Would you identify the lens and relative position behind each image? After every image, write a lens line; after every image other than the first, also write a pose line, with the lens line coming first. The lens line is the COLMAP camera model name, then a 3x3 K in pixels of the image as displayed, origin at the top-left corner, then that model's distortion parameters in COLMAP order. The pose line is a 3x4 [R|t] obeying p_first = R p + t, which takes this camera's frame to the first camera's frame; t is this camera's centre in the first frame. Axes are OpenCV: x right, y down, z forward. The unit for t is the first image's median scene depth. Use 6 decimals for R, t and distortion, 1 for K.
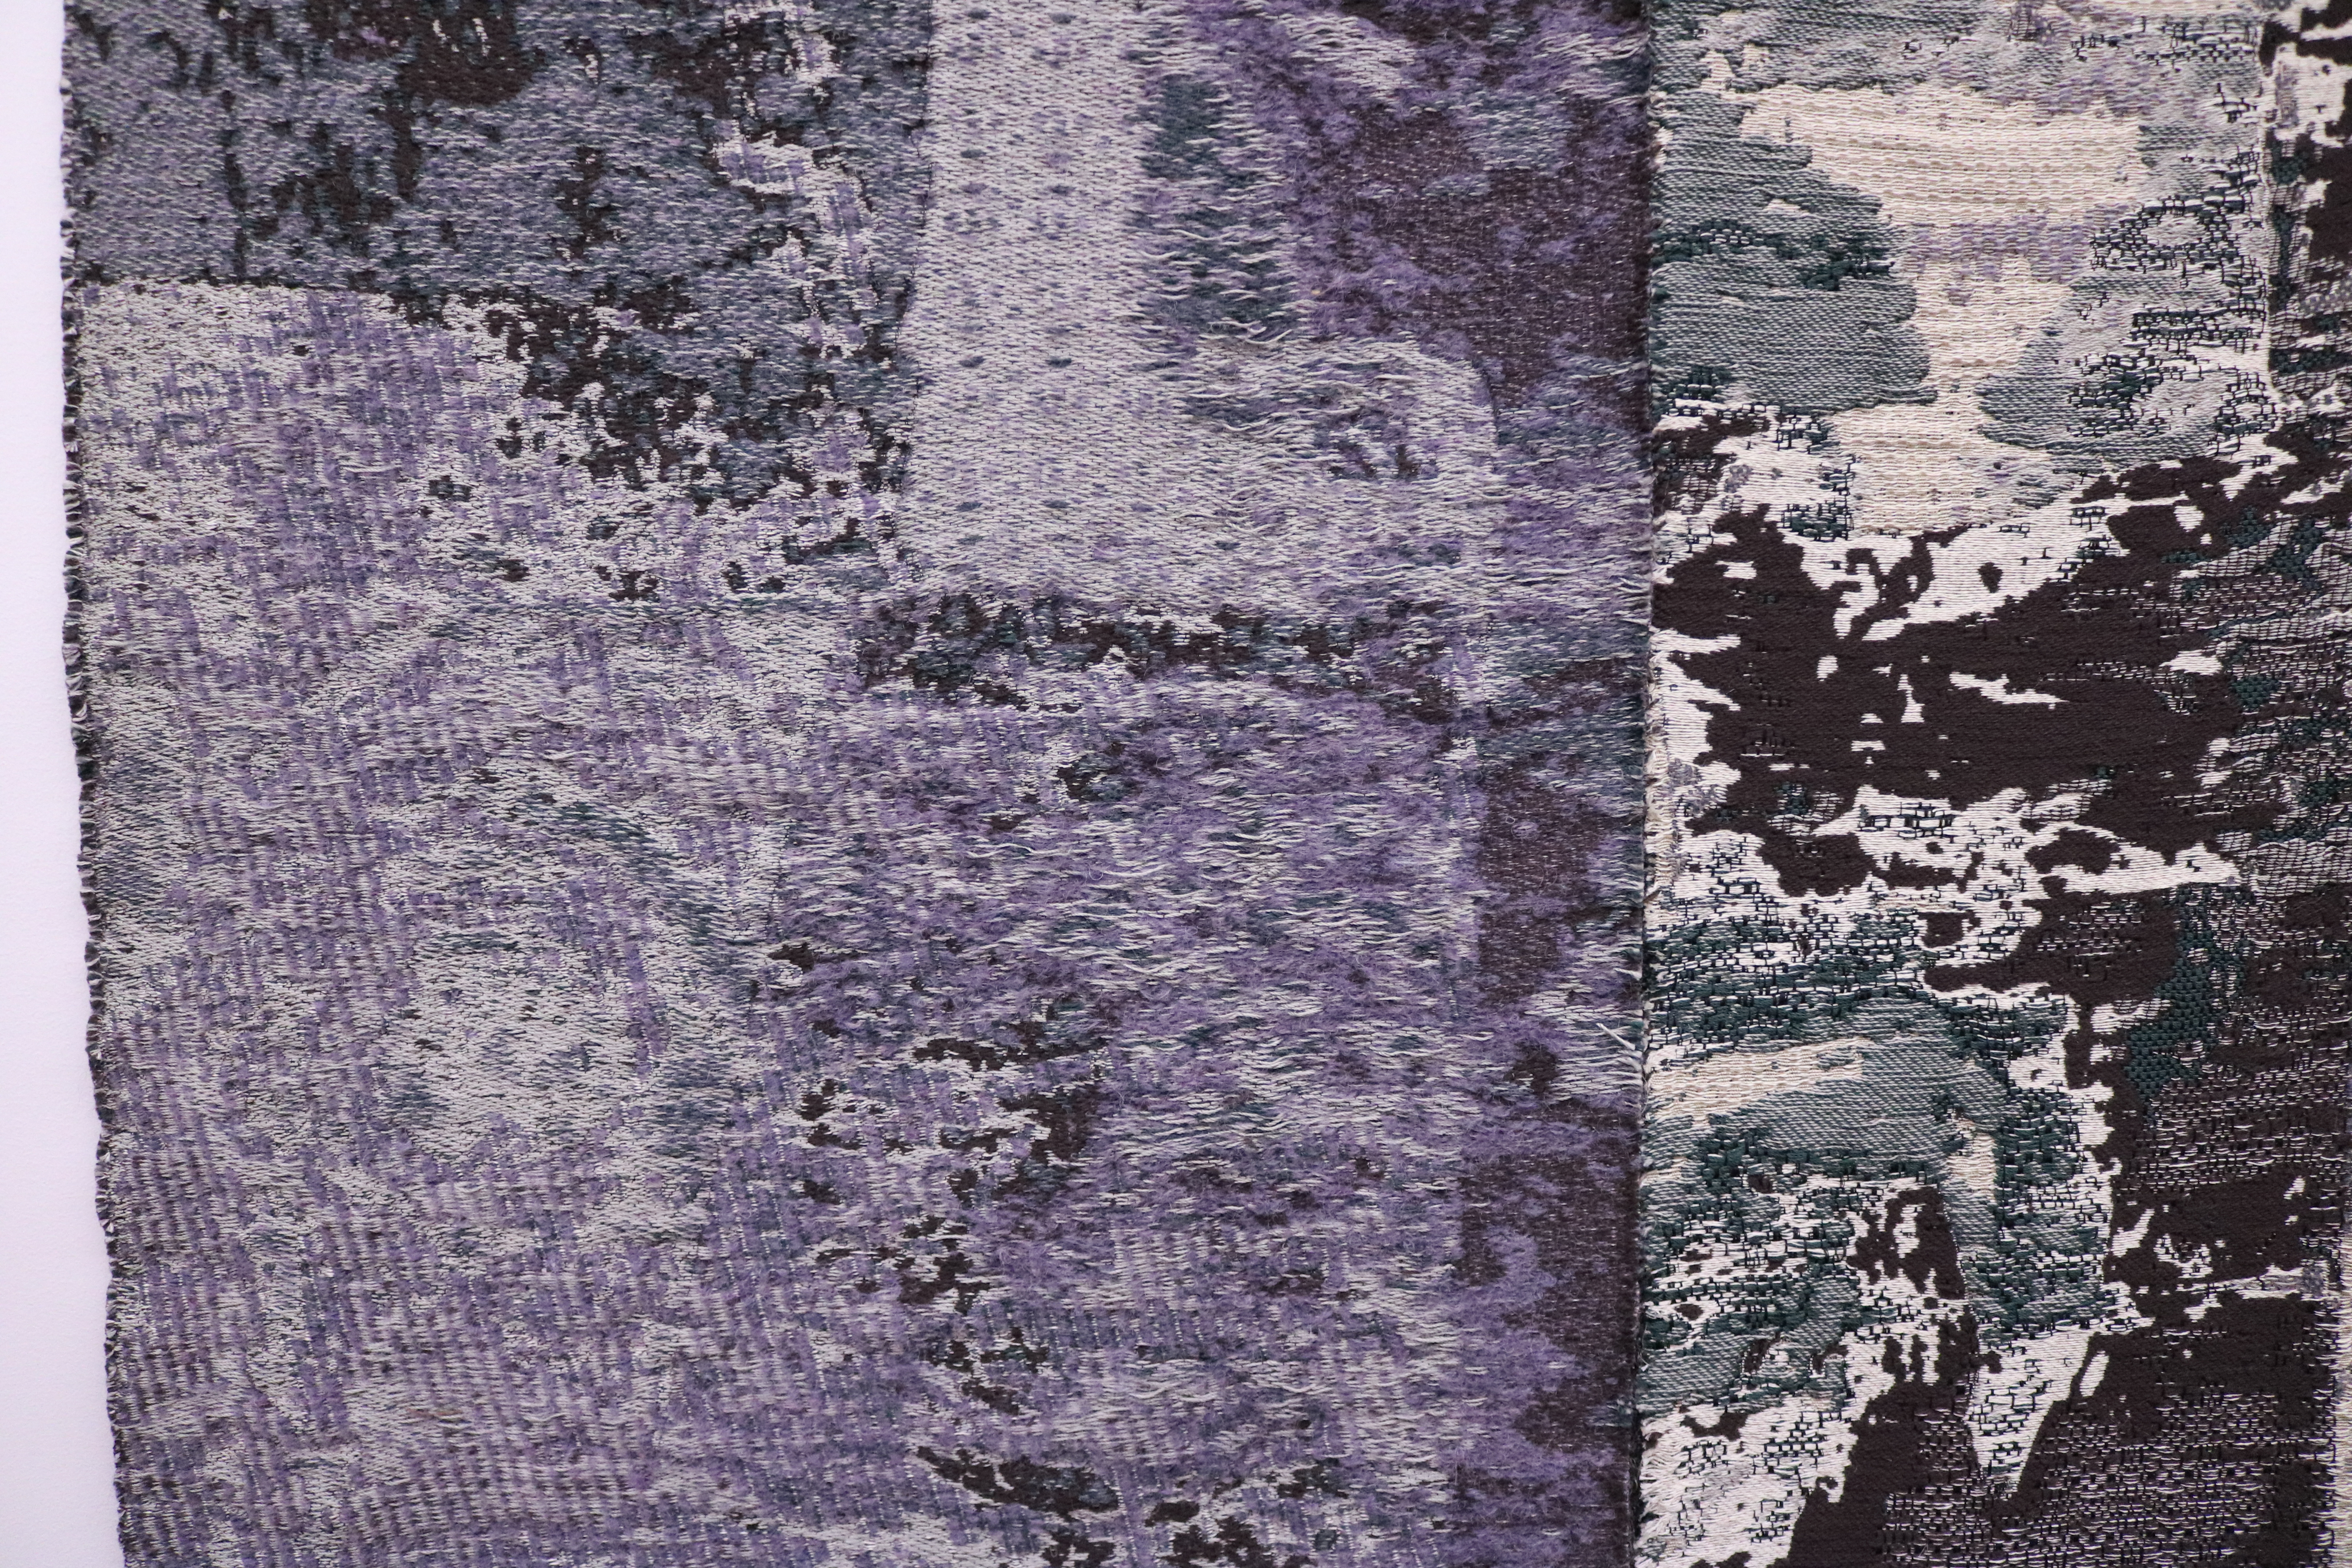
lens RADIAL K [[1924.5, 0, 1158.7], [0, 1924.5, 785.3], [0, 0, 1]] dist [-0.153945, 0.105175]
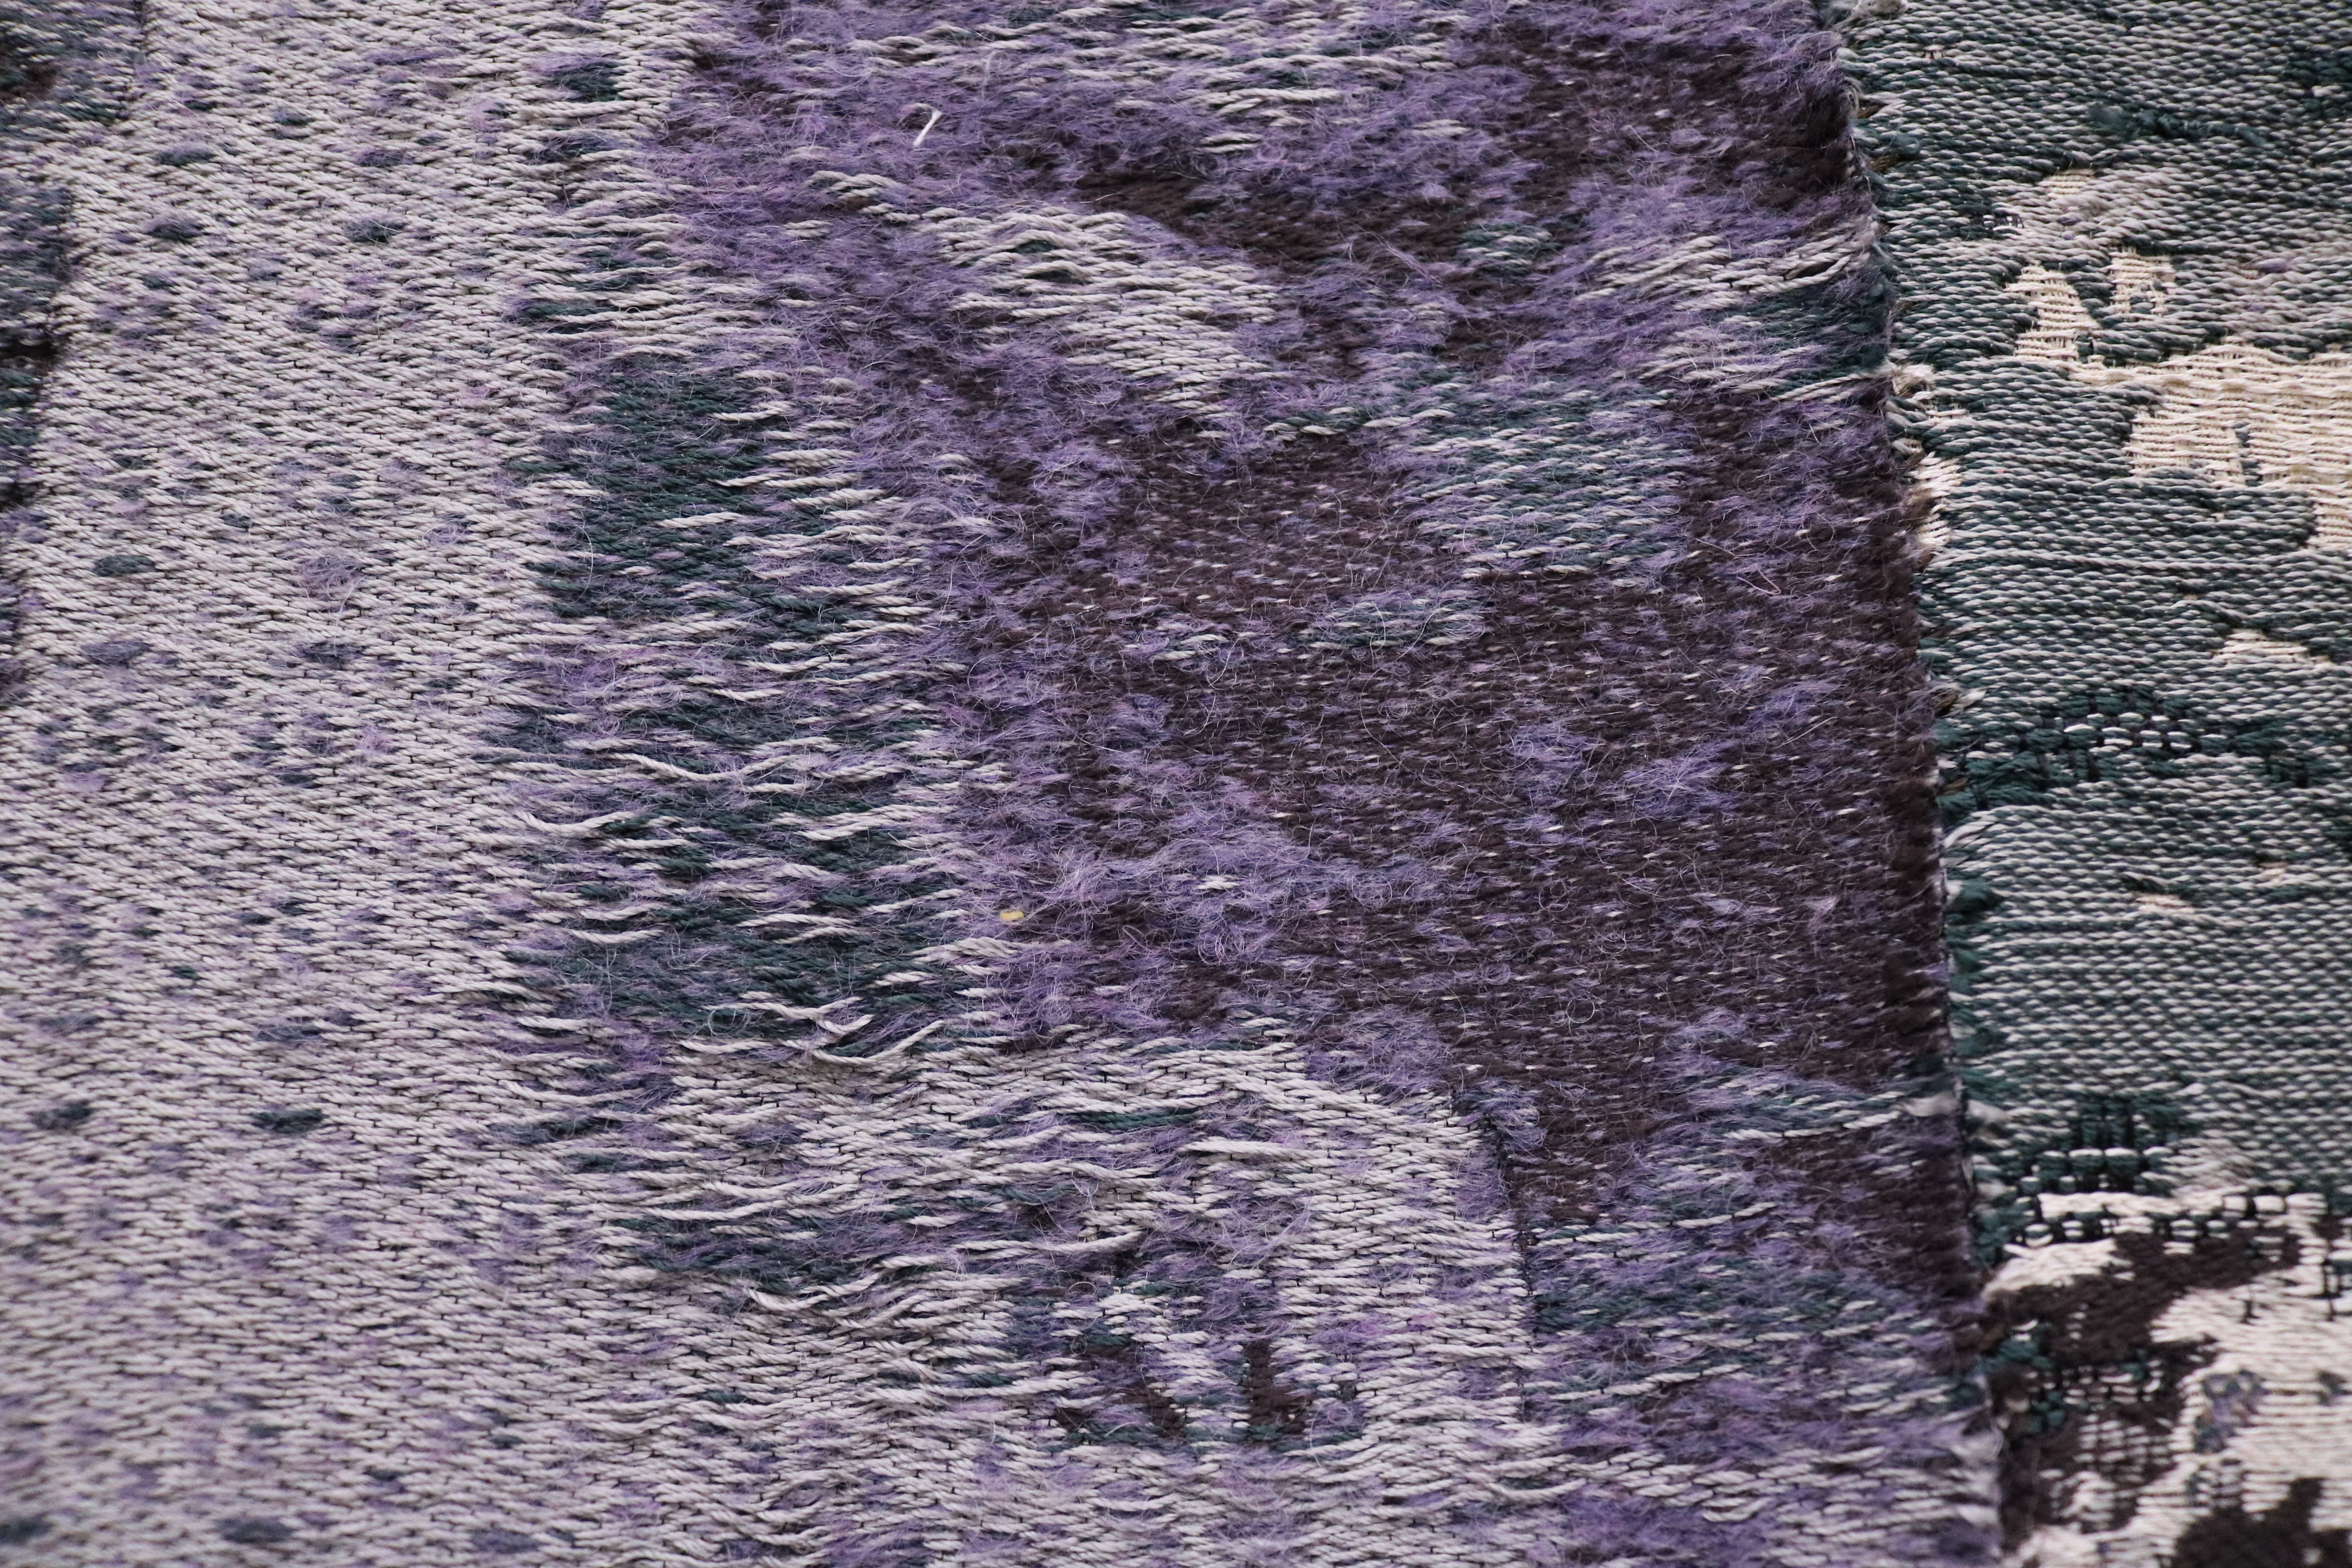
lens RADIAL K [[1924.5, 0, 1161.6], [0, 1924.5, 749.1], [0, 0, 1]] dist [-0.153945, 0.105175]
pose [[0.999757, -0.014721, -0.016393, 0.117081], [0.009795, 0.963425, -0.267798, -0.190552], [0.019735, 0.267573, 0.963335, 0.637311]]
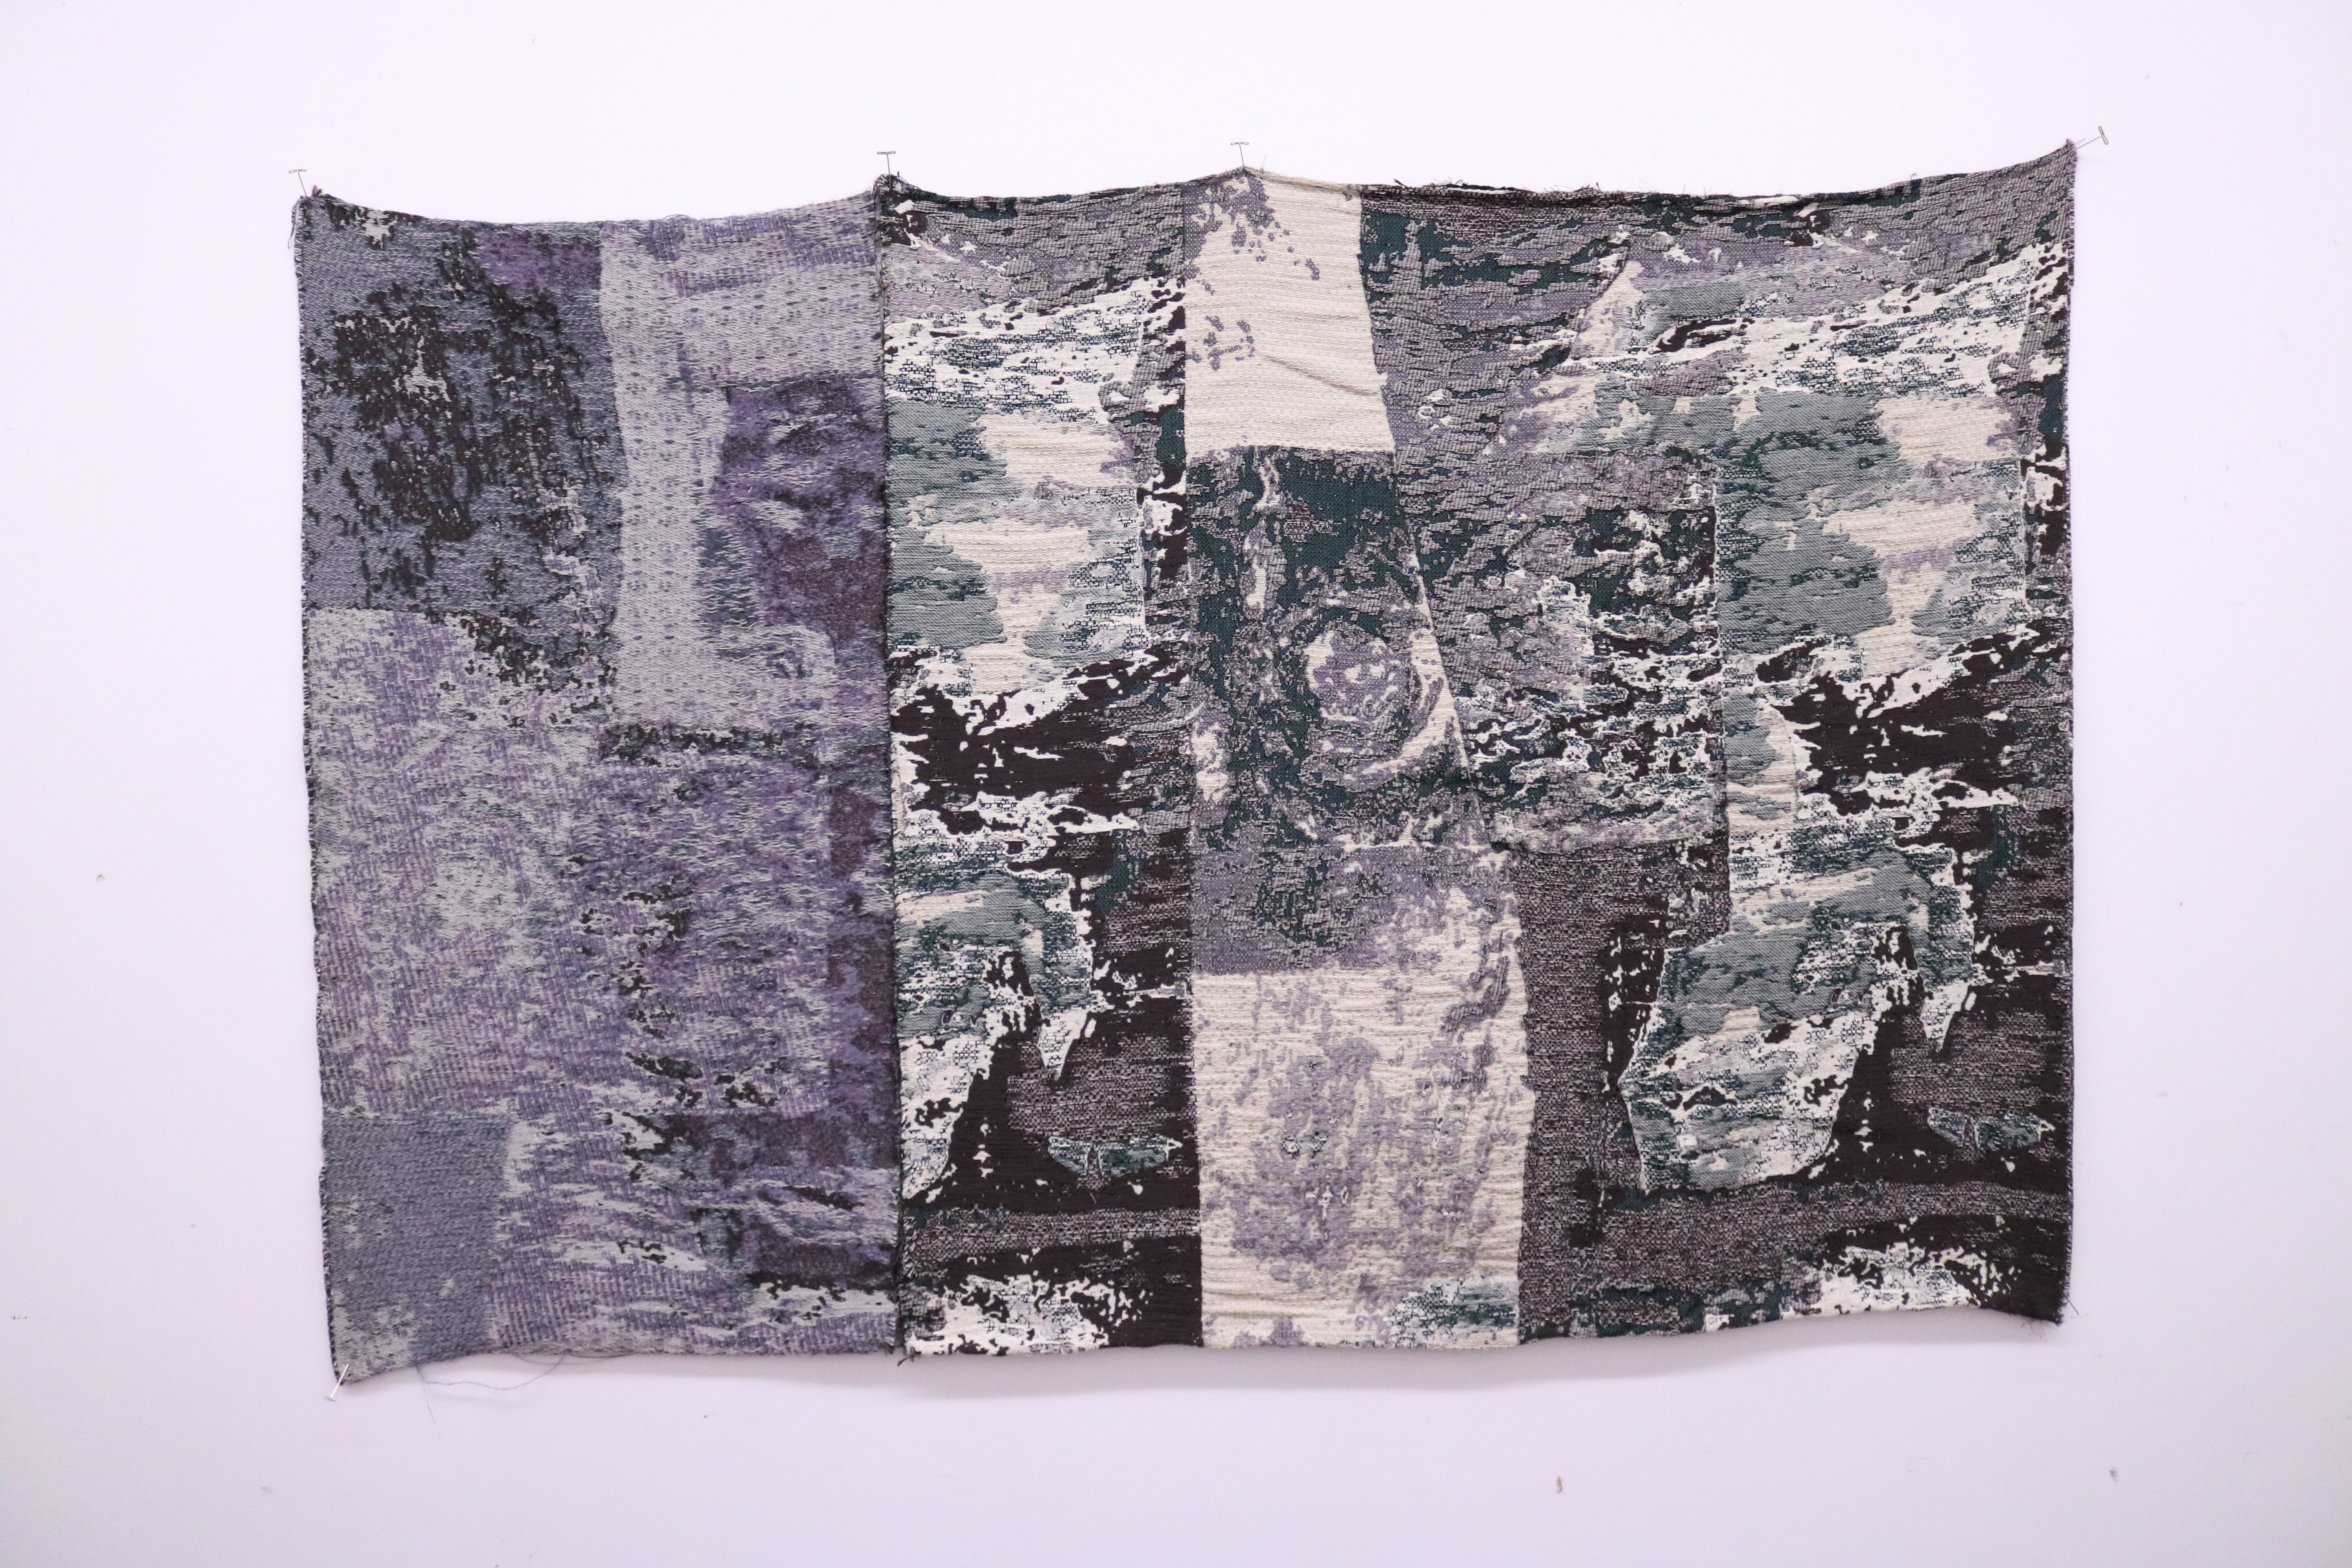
lens RADIAL K [[1924.5, 0, 1173.7], [0, 1924.5, 780.6], [0, 0, 1]] dist [-0.153945, 0.105175]
pose [[0.999758, -0.012447, -0.018165, 0.693146], [0.011981, 0.999603, -0.025500, 0.055976], [0.018475, 0.025276, 0.999510, -1.634429]]
